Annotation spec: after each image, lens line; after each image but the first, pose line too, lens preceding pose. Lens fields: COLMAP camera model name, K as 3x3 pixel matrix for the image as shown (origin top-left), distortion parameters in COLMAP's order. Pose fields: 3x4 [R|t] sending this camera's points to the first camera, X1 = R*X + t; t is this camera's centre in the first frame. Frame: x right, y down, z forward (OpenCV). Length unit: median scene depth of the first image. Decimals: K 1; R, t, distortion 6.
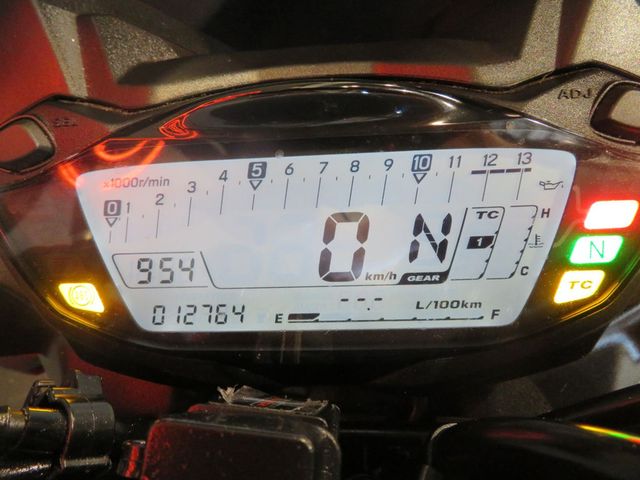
lens RADIAL K [[491.5, 0, 320.2], [0, 491.5, 240.8], [0, 0, 1]] dist [0.047259, 0.001149]
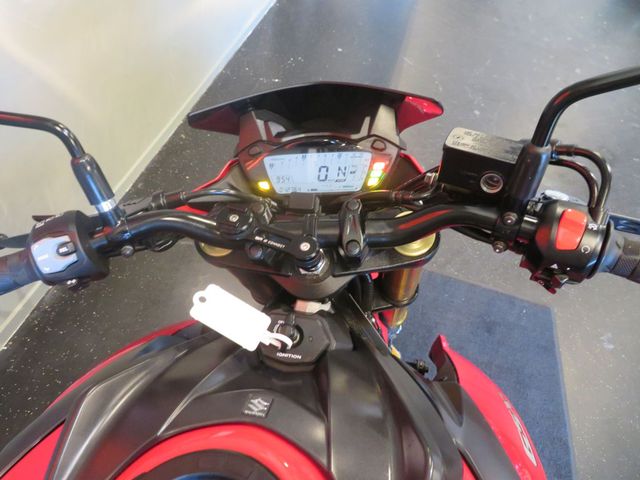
lens RADIAL K [[491.5, 0, 319.7], [0, 491.5, 239.3], [0, 0, 1]] dist [0.047259, 0.001149]
pose [[0.998315, 0.013699, -0.056396, 0.282833], [-0.013597, 0.999905, 0.002186, 0.611260], [0.056421, -0.001416, 0.998406, -3.537261]]
